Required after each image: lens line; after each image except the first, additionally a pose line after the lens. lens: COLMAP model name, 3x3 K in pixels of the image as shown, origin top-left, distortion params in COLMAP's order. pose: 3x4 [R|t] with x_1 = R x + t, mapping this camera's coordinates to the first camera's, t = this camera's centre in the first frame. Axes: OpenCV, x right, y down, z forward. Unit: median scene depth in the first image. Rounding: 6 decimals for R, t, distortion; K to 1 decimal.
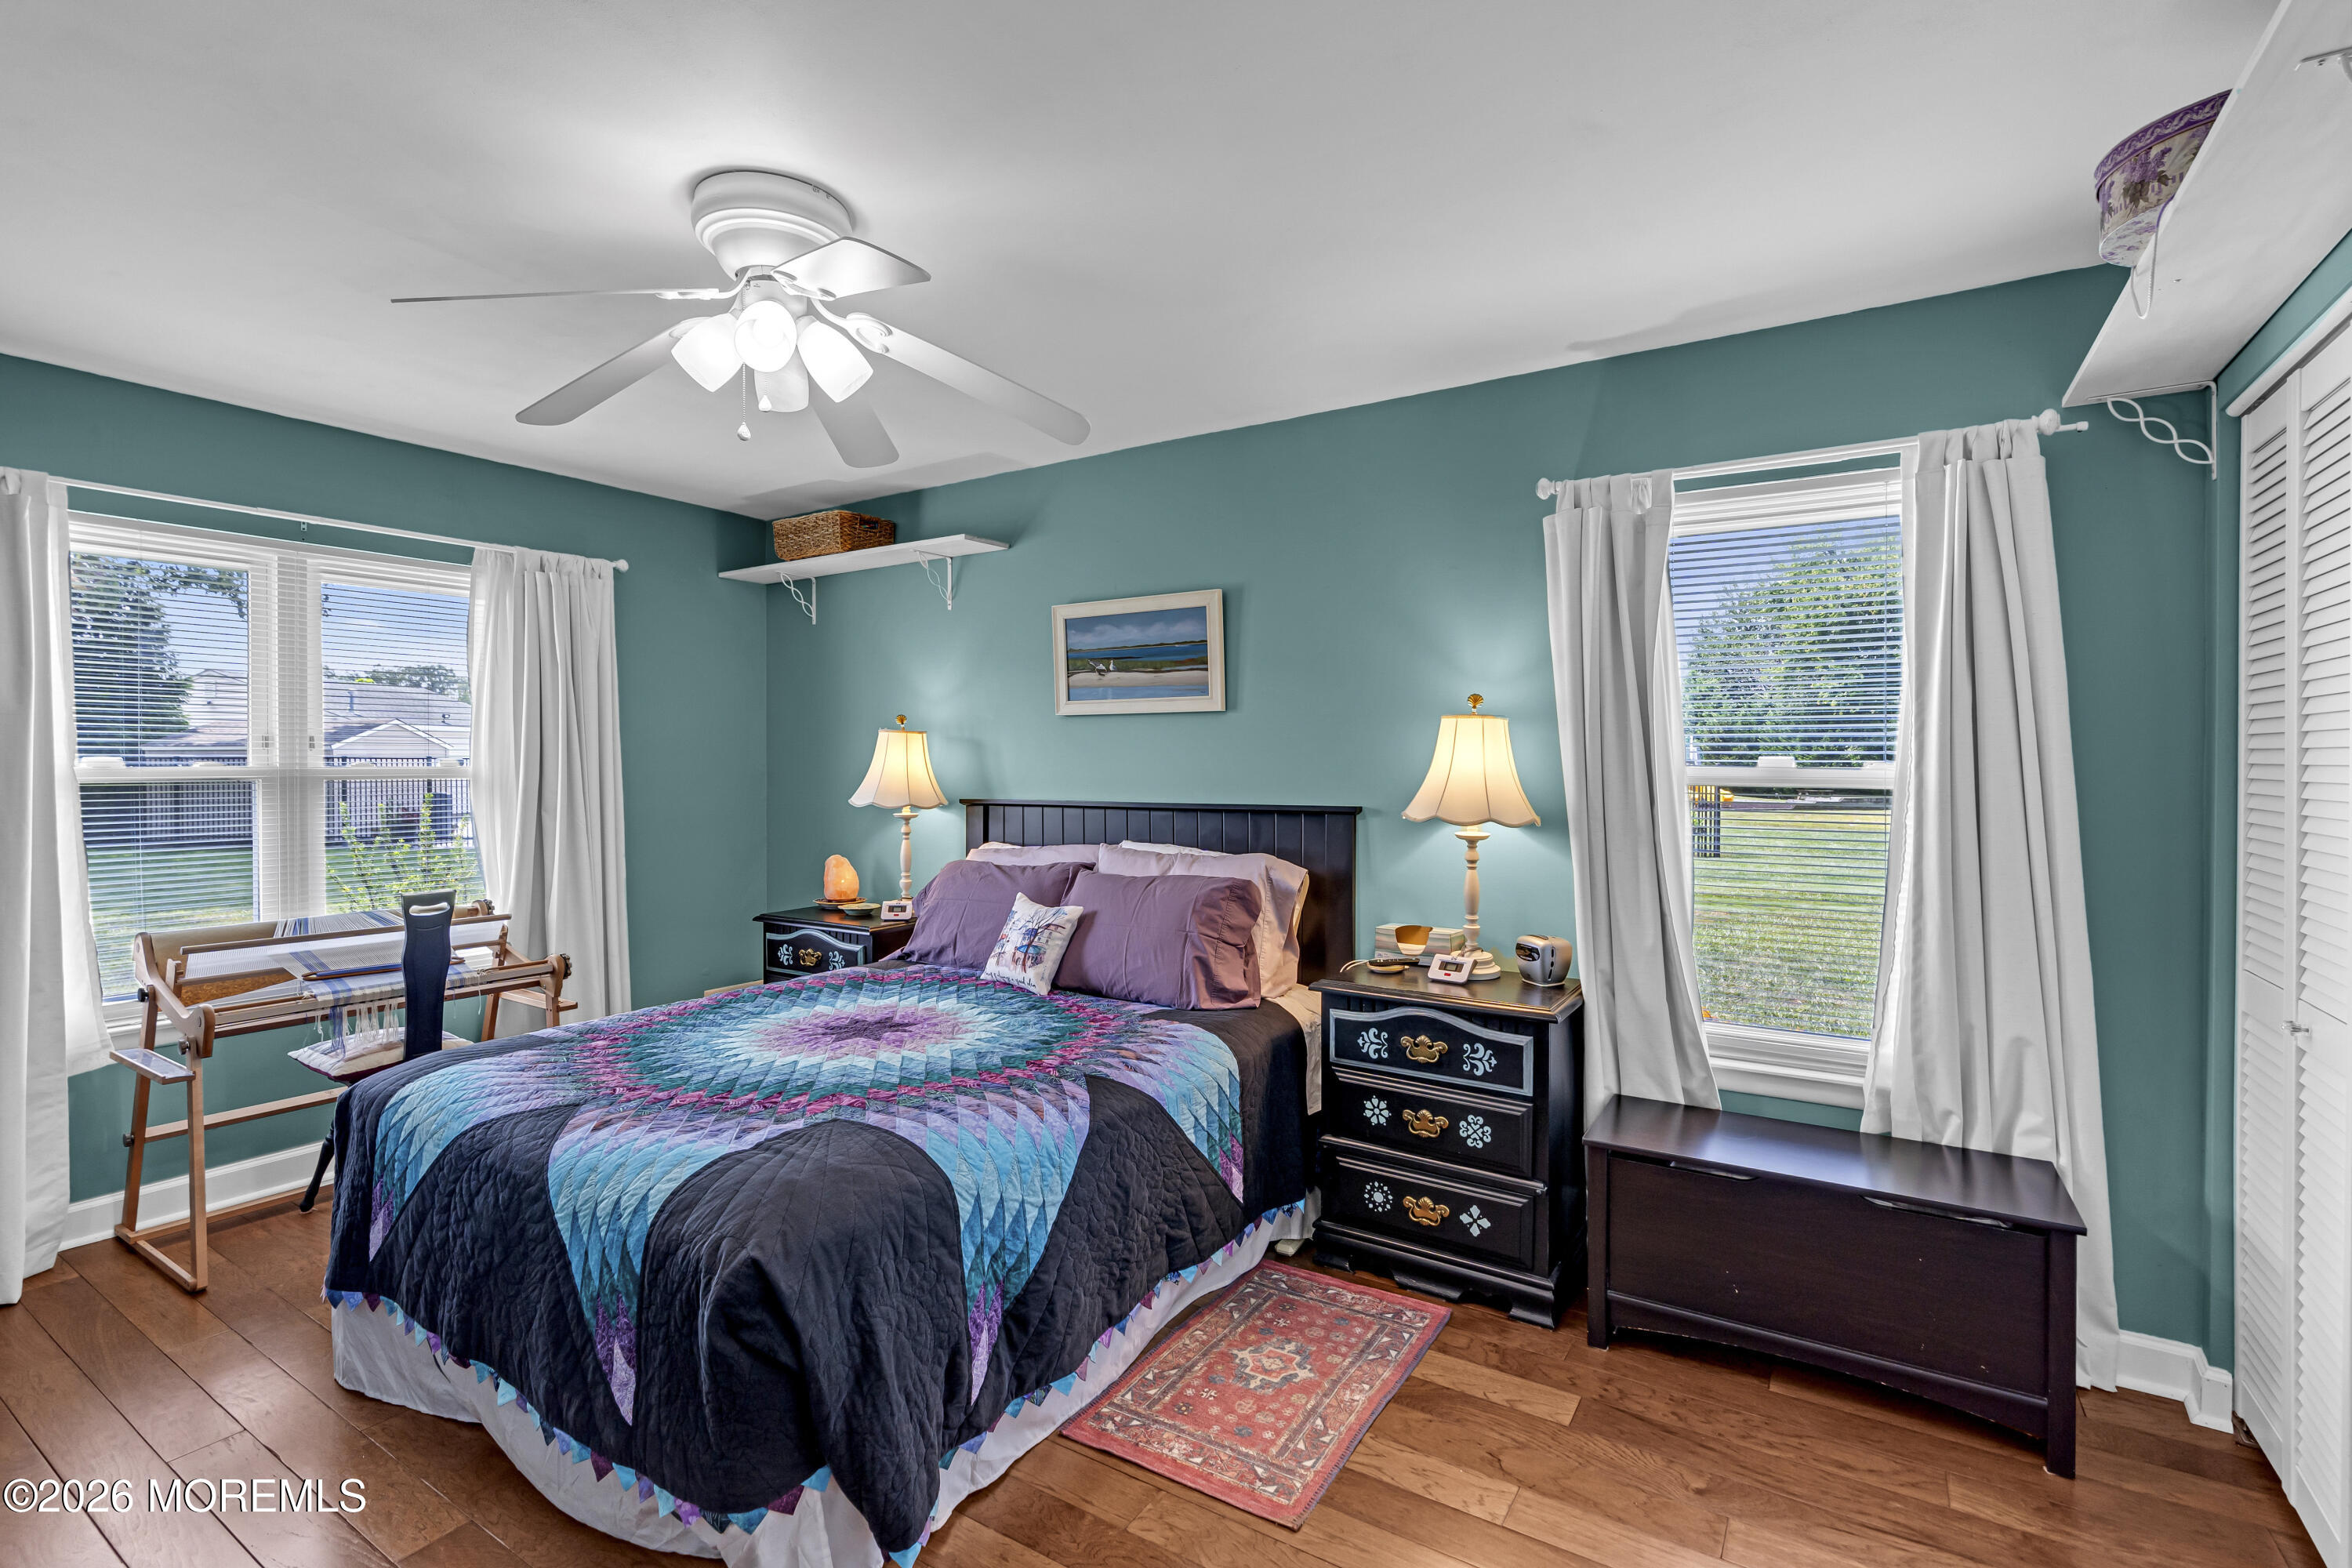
lens RADIAL K [[1069.6, 0, 1176.1], [0, 1069.6, 767.6], [0, 0, 1]] dist [-0.009582, 0.005591]
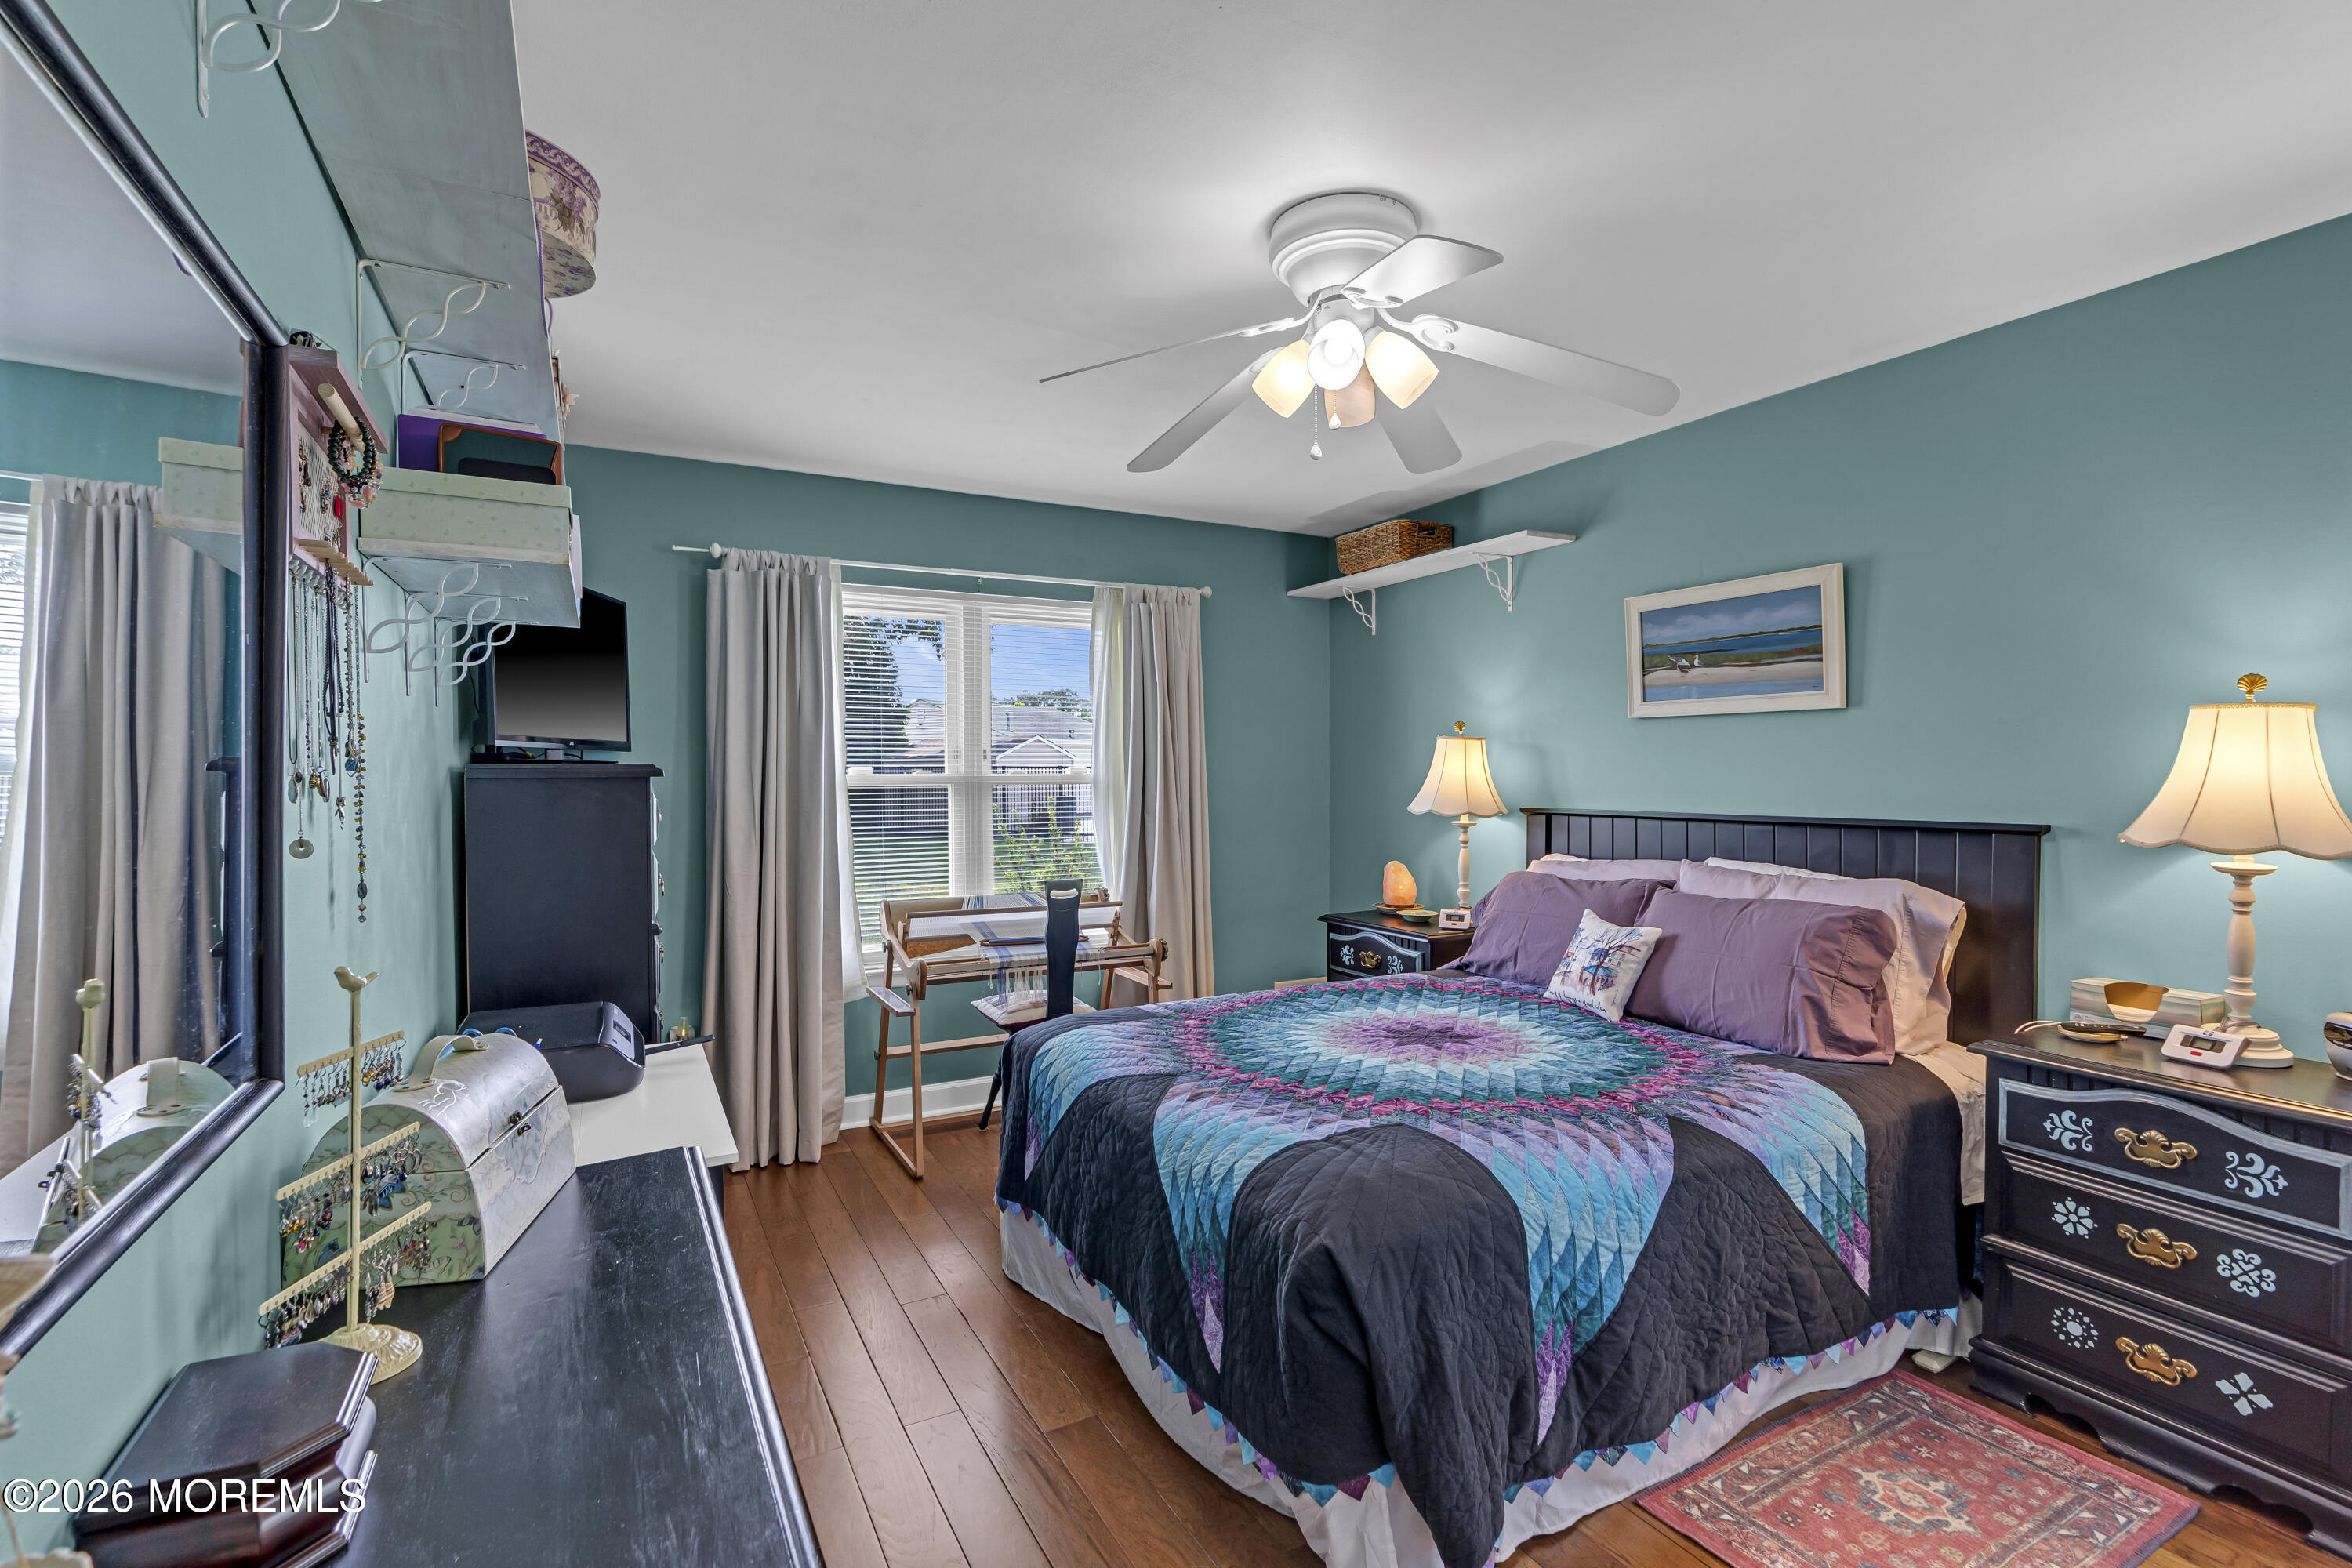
lens RADIAL K [[1074.9, 0, 1179.6], [0, 1074.9, 795.6], [0, 0, 1]] dist [-0.001008, 0.000604]
pose [[0.877526, 0.009579, -0.479433, -0.012435], [-0.000367, 0.999814, 0.019306, -0.000149], [0.479528, -0.016765, 0.877366, 0.009820]]
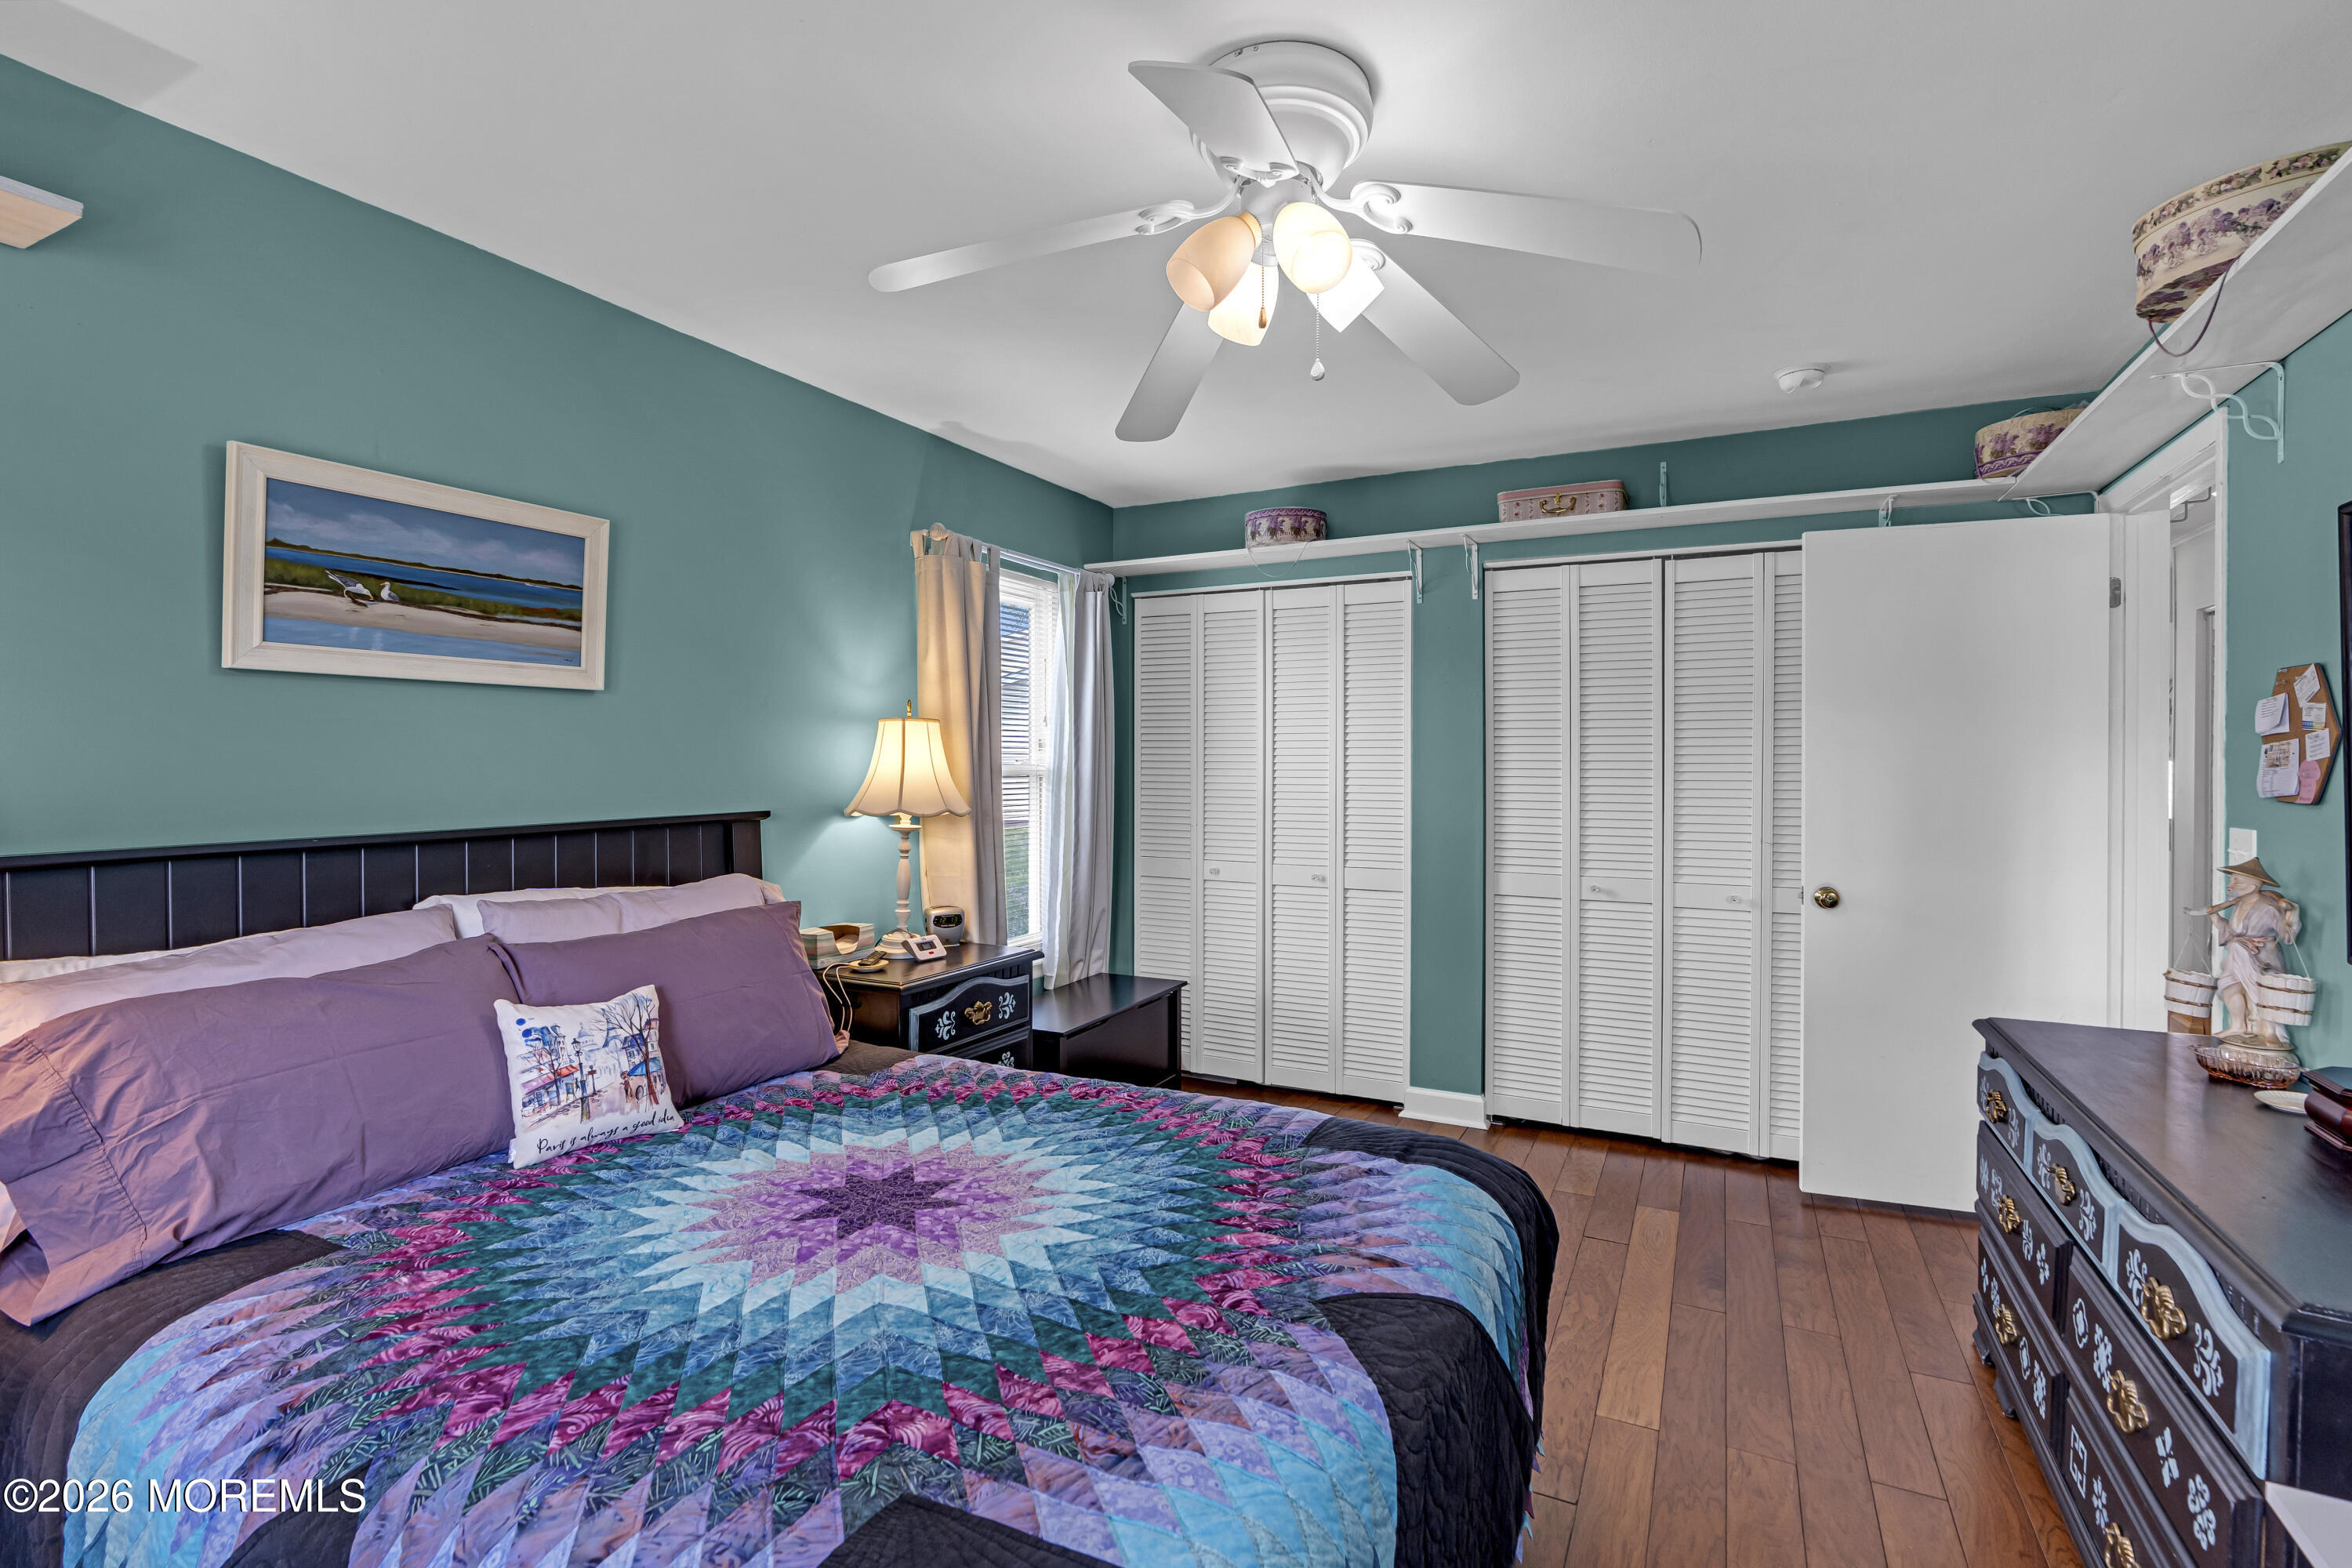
lens RADIAL K [[1082.0, 0, 1183.1], [0, 1082.0, 762.7], [0, 0, 1]] dist [-0.004547, 0.000202]
pose [[-0.102327, -0.004365, 0.994741, -1.056218], [0.005082, 0.999975, 0.004911, -0.009224], [-0.994738, 0.005558, -0.102302, 1.015200]]
